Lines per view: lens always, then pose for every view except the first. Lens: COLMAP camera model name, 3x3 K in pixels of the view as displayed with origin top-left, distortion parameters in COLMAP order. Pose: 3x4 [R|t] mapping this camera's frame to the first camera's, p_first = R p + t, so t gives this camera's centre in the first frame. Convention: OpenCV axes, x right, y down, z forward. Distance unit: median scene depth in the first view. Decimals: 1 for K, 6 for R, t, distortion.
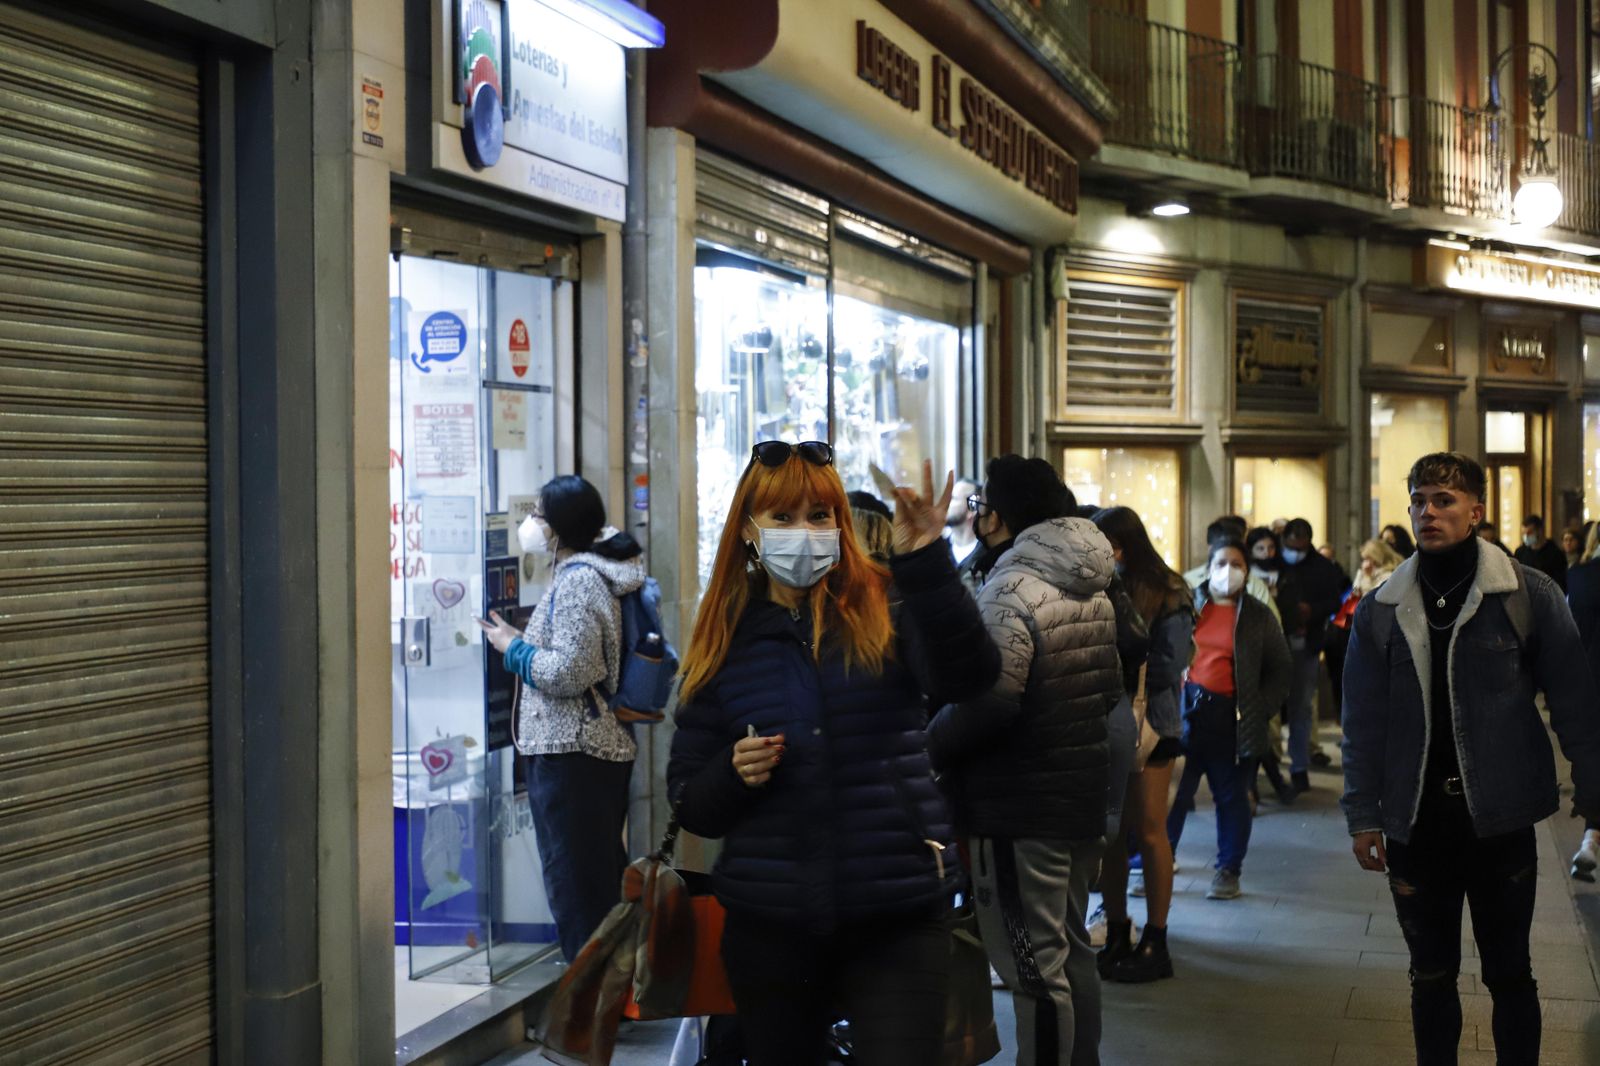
lens RADIAL K [[2535.5, 0, 795.7], [0, 2535.5, 538.9], [0, 0, 1]] dist [0.045771, -0.072152]
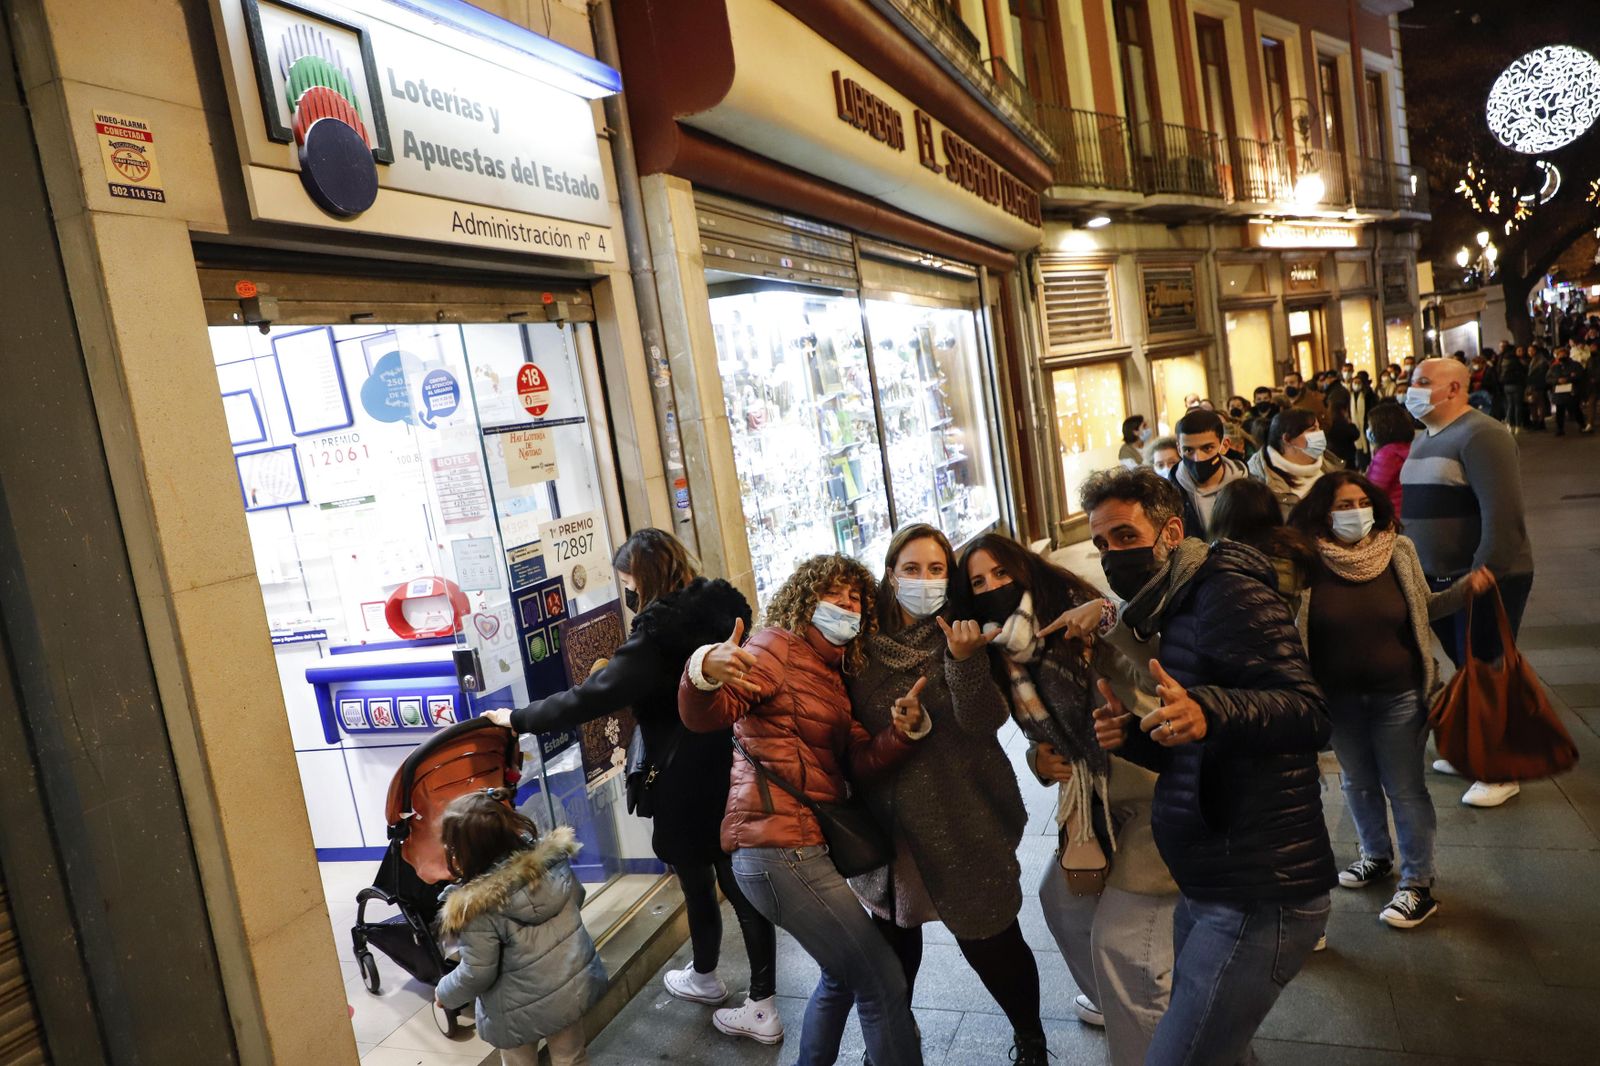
lens RADIAL K [[1085.1, 0, 801.2], [0, 1085.1, 528.2], [0, 0, 1]] dist [-0.006300, -0.000159]
pose [[0.982410, -0.122846, -0.140642, 0.041155], [0.135960, 0.986821, 0.087746, -0.025945], [0.128009, -0.105324, 0.986165, 0.339559]]
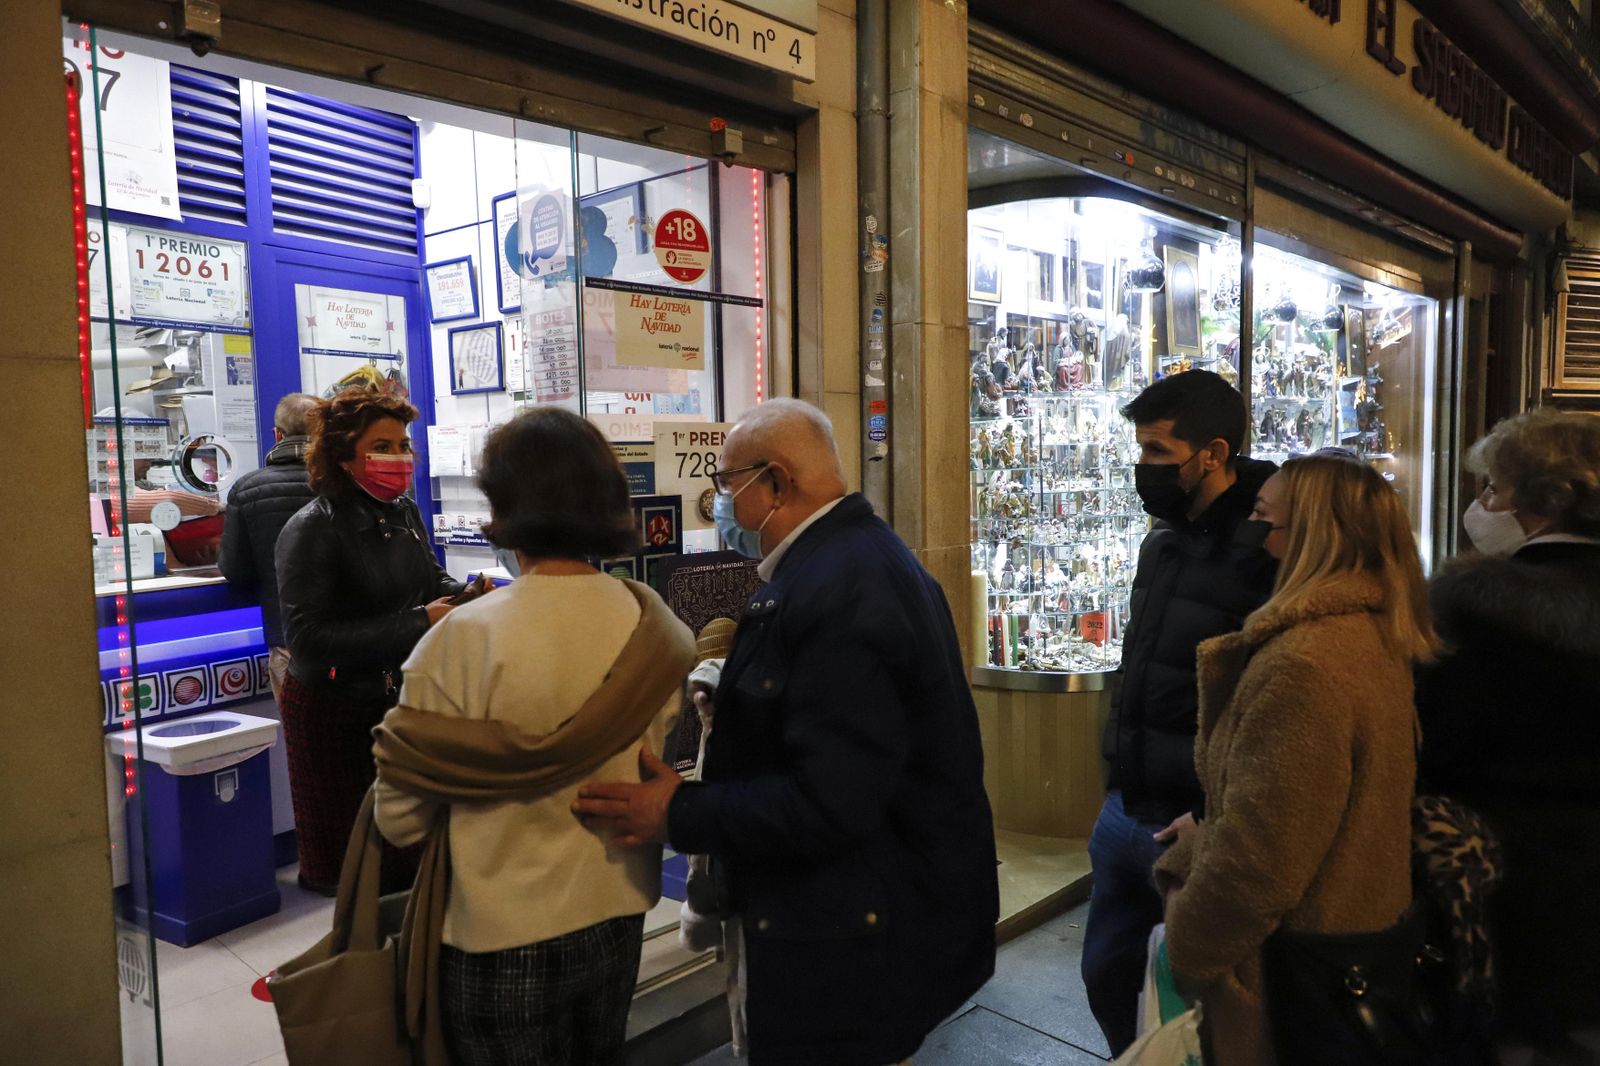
lens RADIAL K [[1094.1, 0, 790.9], [0, 1094.1, 527.6], [0, 0, 1]] dist [0.000795, 0.001376]
pose [[0.864869, 0.032066, -0.500973, 0.066627], [-0.008488, 0.998749, 0.049274, -0.000300], [0.501926, -0.038363, 0.864059, 0.440978]]
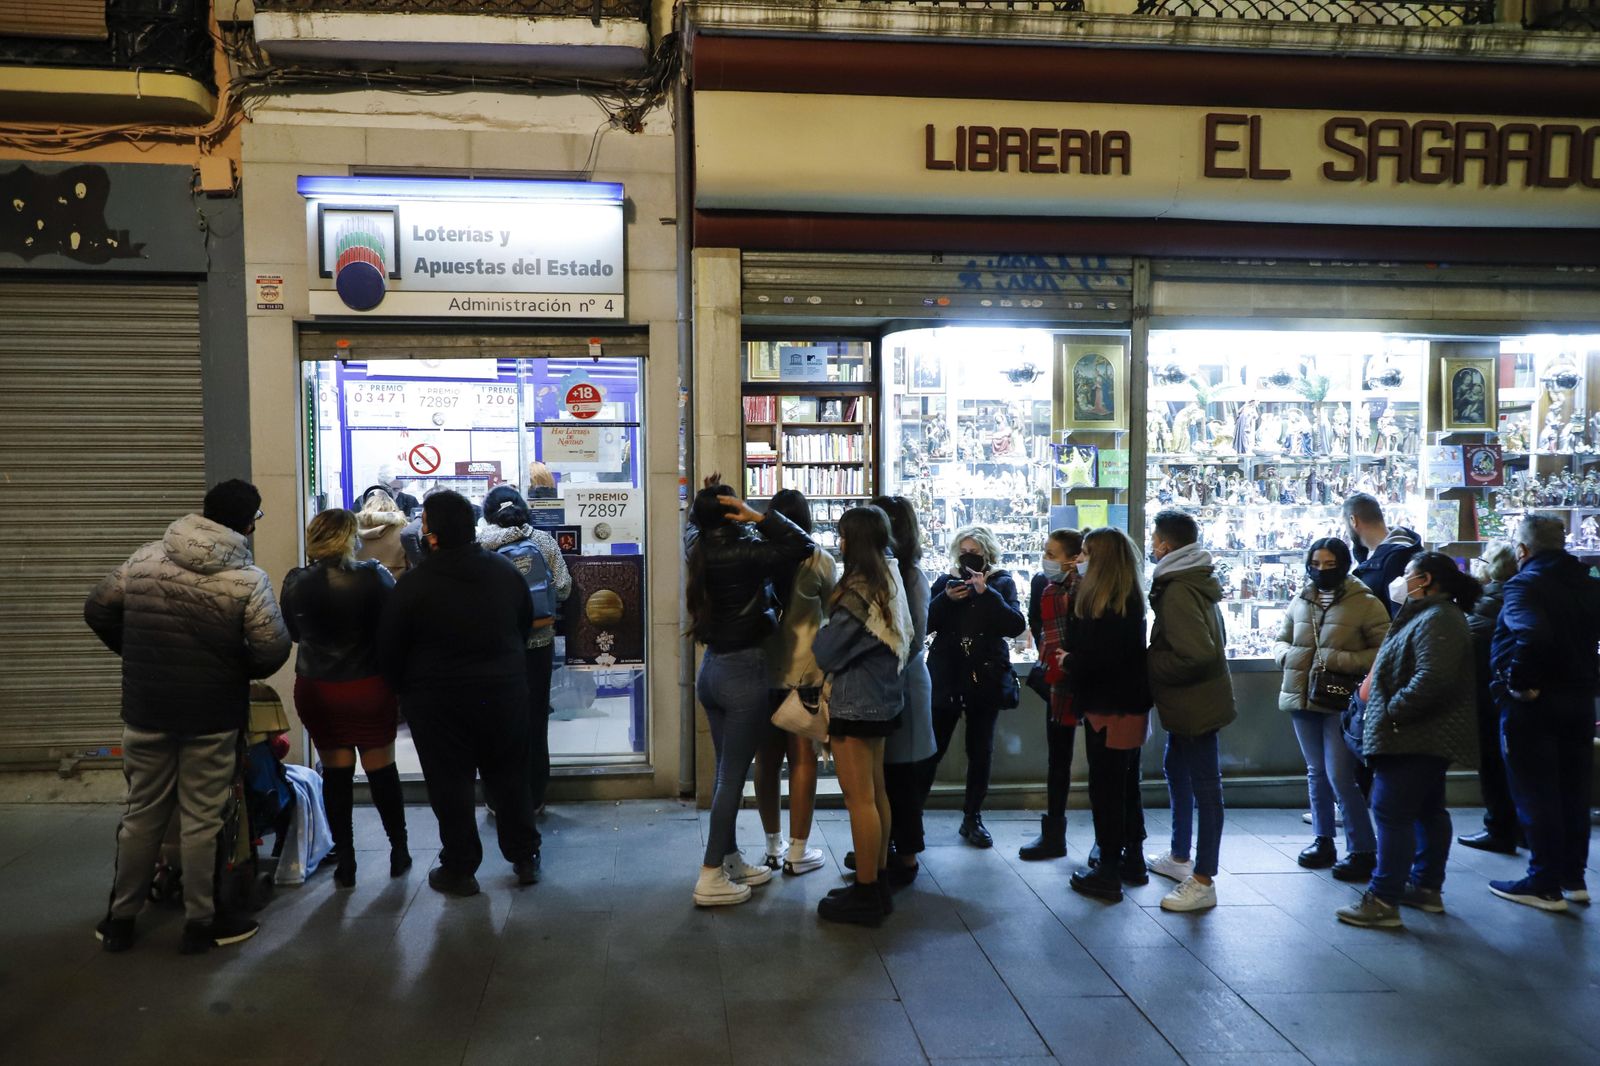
lens RADIAL K [[1151.9, 0, 742.0], [0, 1151.9, 530.2], [0, 0, 1]] dist [-0.003493, -0.000186]
pose [[0.339801, 0.060745, -0.938534, 0.405832], [-0.026195, 0.998136, 0.055118, -0.021955], [0.940133, 0.005856, 0.340759, 0.527366]]
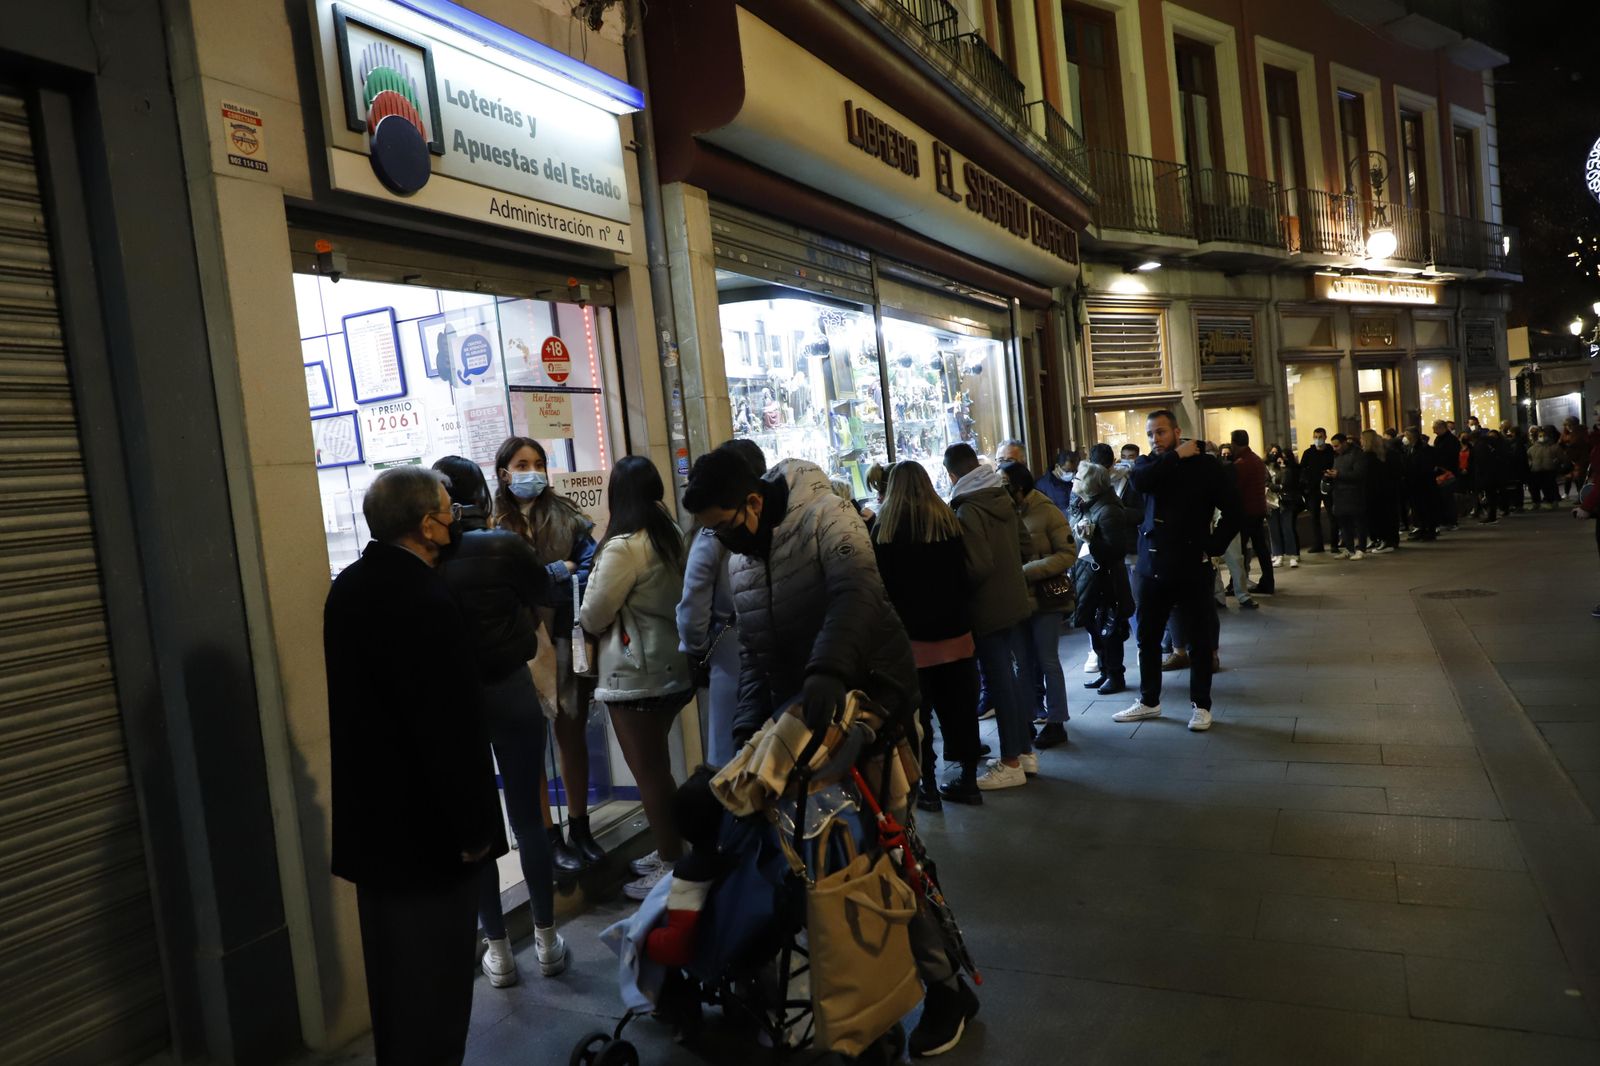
lens RADIAL K [[1124.1, 0, 780.4], [0, 1124.1, 540.6], [0, 0, 1]] dist [-0.002828, 0.001089]
pose [[0.973951, -0.078710, -0.212661, 0.073767], [0.088945, 0.995273, 0.038982, 0.002844], [0.208587, -0.056881, 0.976348, 0.287973]]
